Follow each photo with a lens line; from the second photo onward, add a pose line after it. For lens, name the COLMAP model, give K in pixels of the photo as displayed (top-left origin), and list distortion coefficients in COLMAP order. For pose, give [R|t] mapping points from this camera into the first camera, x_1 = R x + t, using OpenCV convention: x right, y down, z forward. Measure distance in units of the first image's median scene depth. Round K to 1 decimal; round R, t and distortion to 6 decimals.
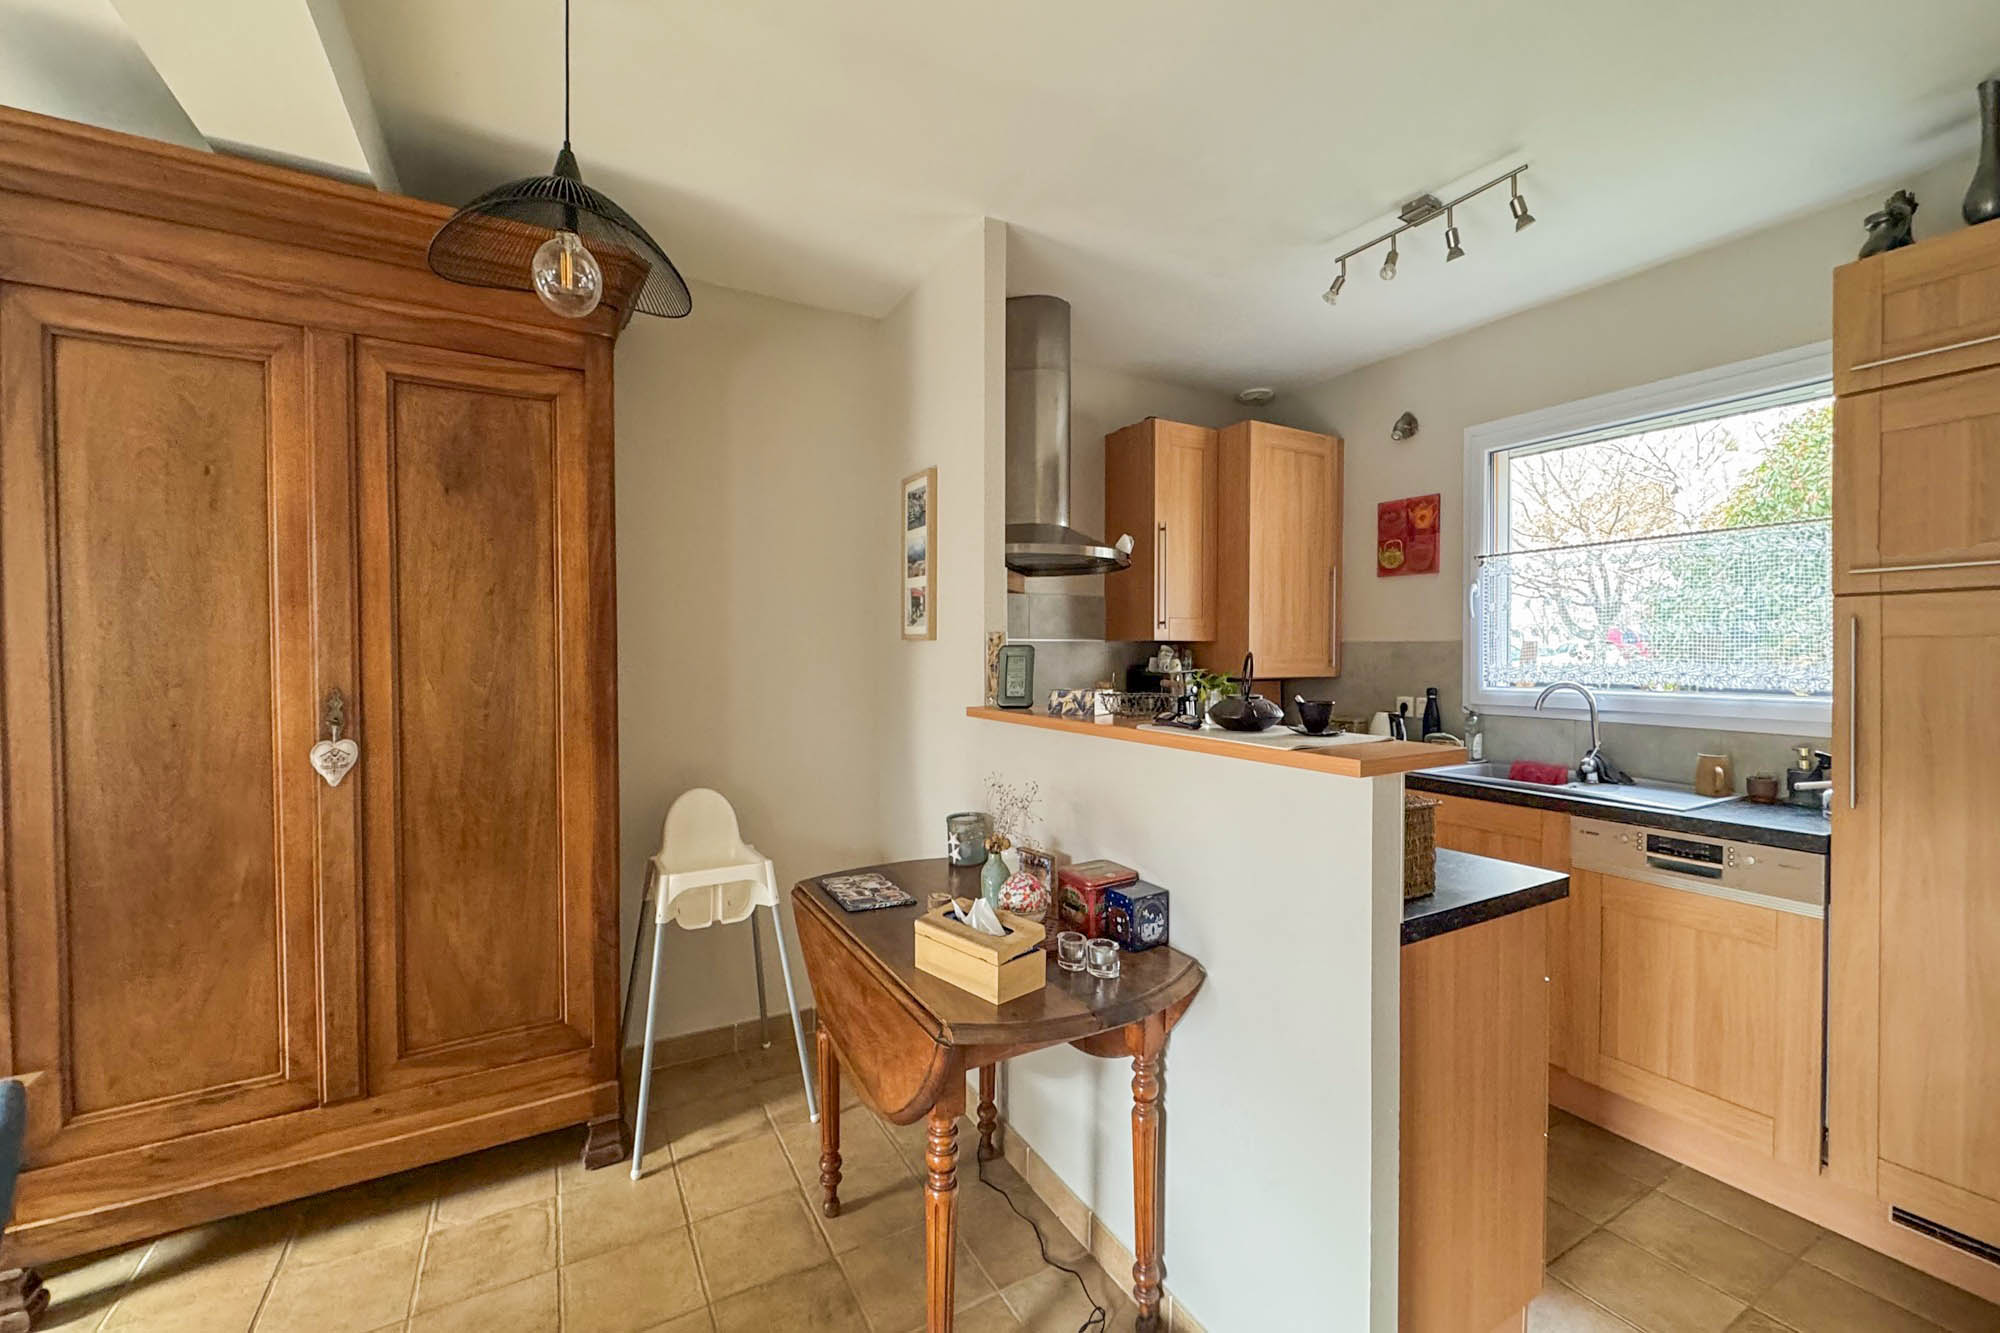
lens RADIAL K [[794.3, 0, 1003.5], [0, 794.3, 655.0], [0, 0, 1]] dist [-0.001033, 0.000767]
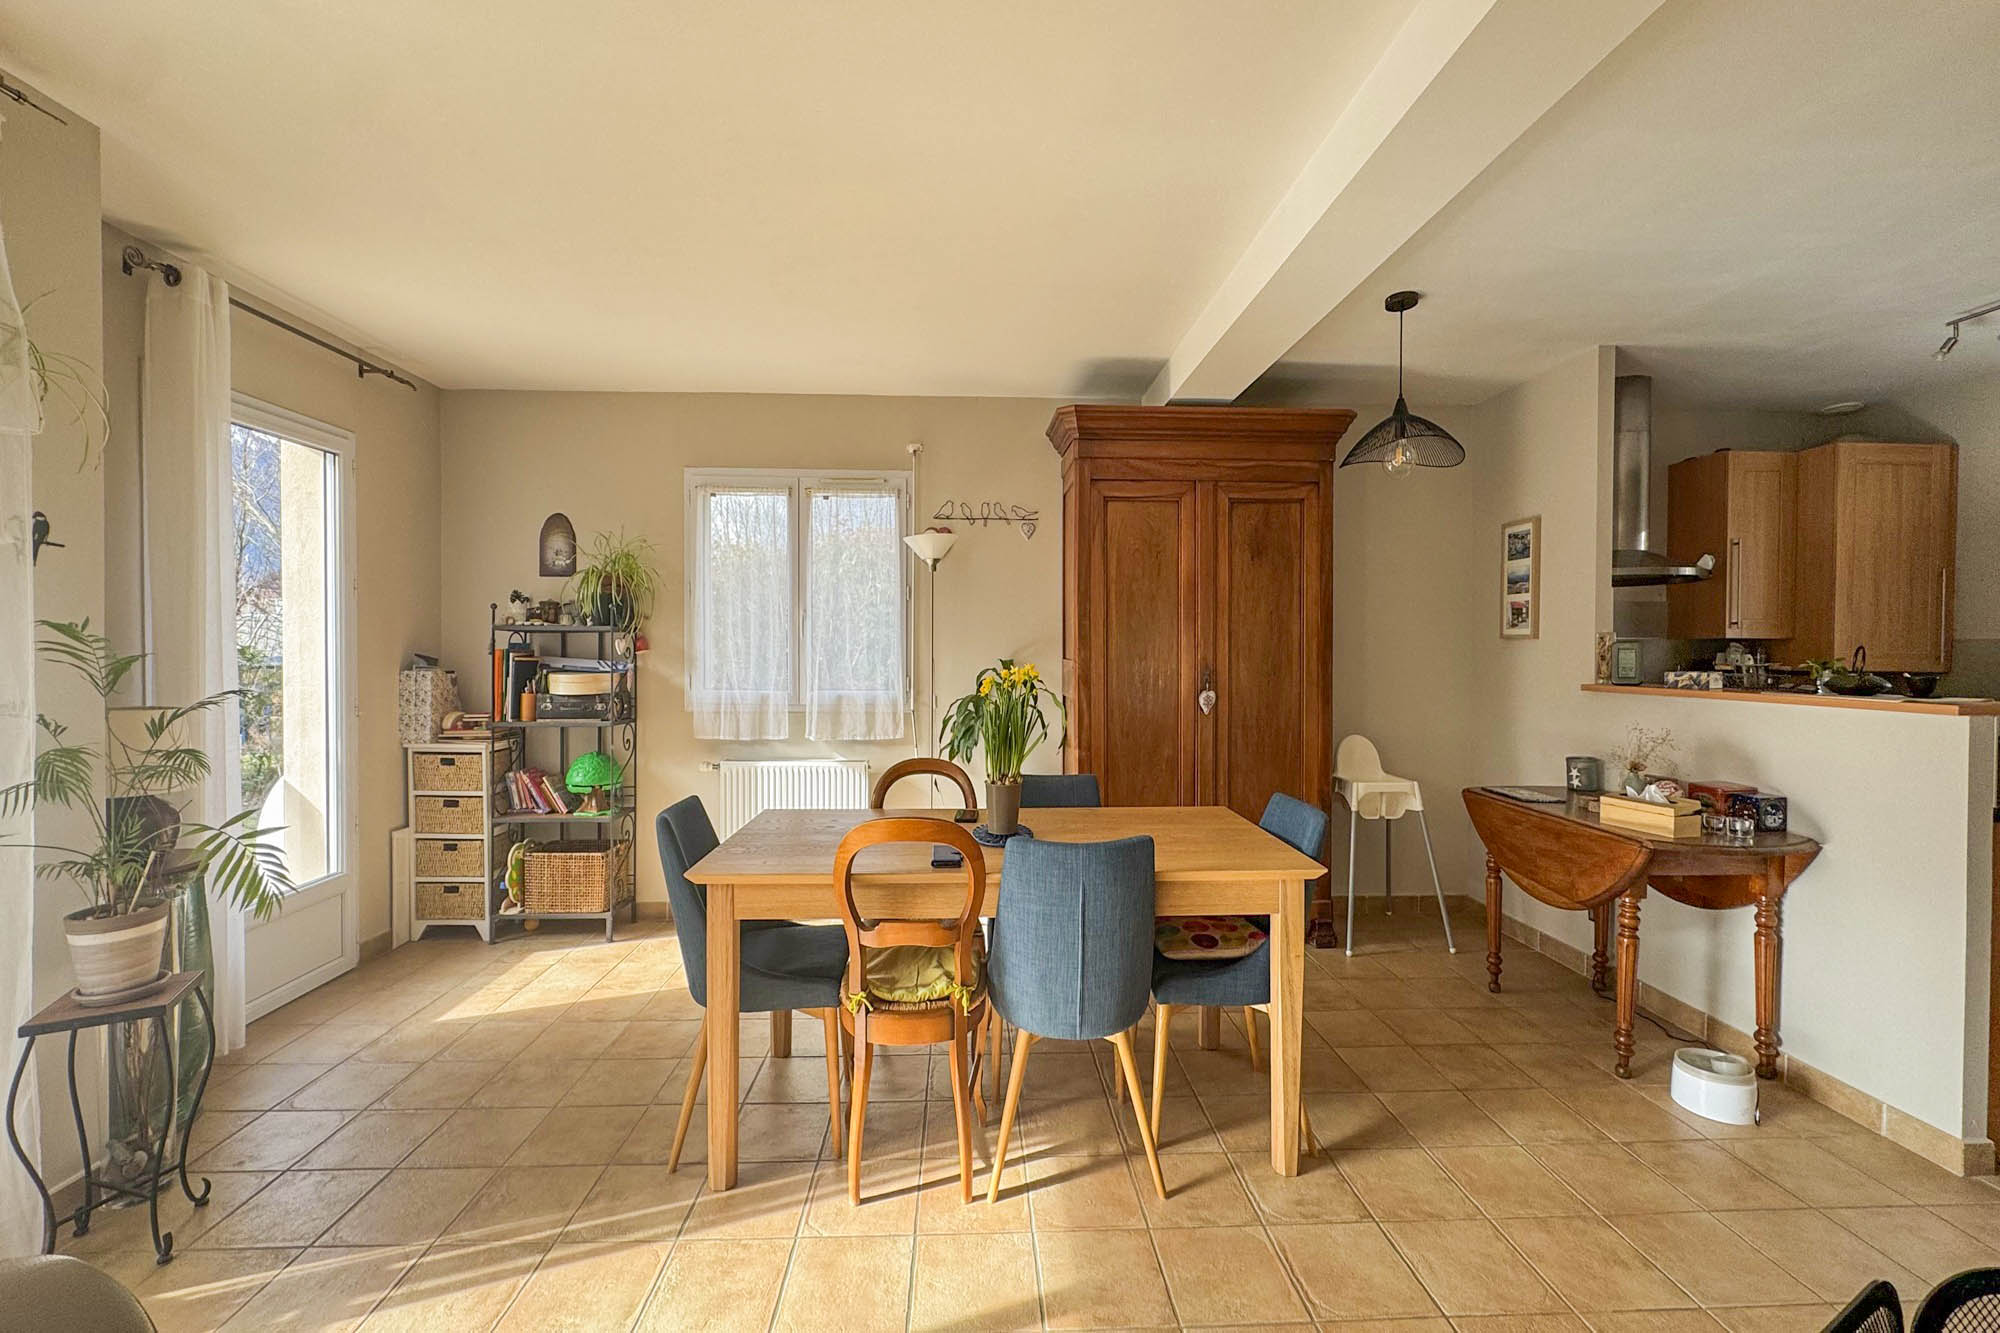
lens RADIAL K [[794.3, 0, 1006.8], [0, 794.3, 658.2], [0, 0, 1]] dist [-0.001033, 0.000767]
pose [[0.889159, 0.007441, -0.457538, -0.275648], [-0.005567, 0.999970, 0.005443, 0.013389], [0.457565, -0.002293, 0.889173, -0.678745]]
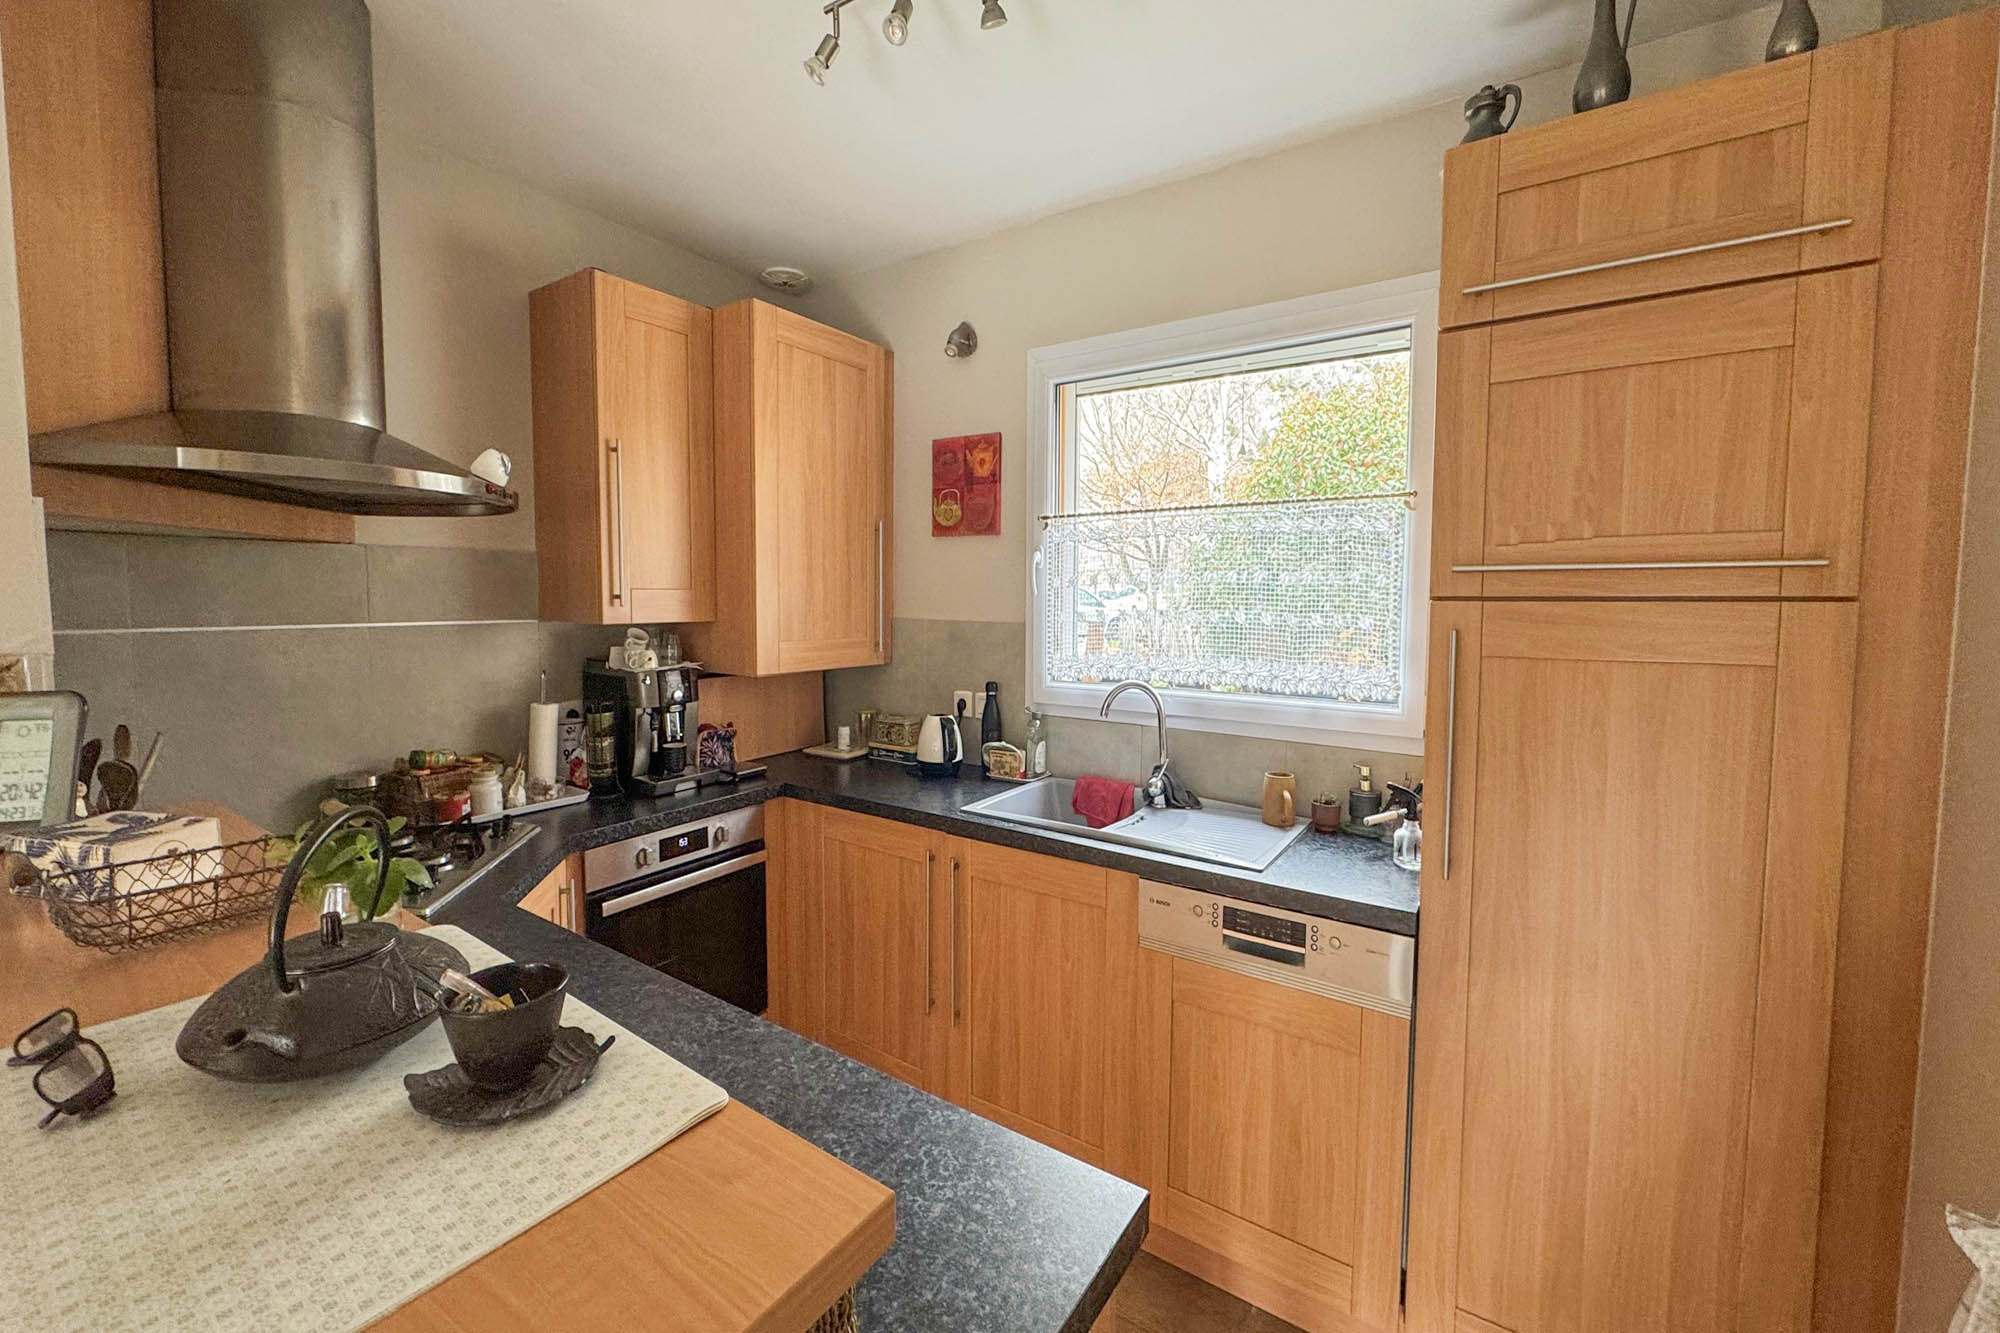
lens RADIAL K [[794.3, 0, 1010.8], [0, 794.3, 638.5], [0, 0, 1]] dist [-0.001033, 0.000767]
pose [[0.890316, -0.023842, 0.454719, 0.239049], [-0.001214, 0.998500, 0.054730, -0.053459], [-0.455342, -0.049279, 0.888952, 0.352462]]
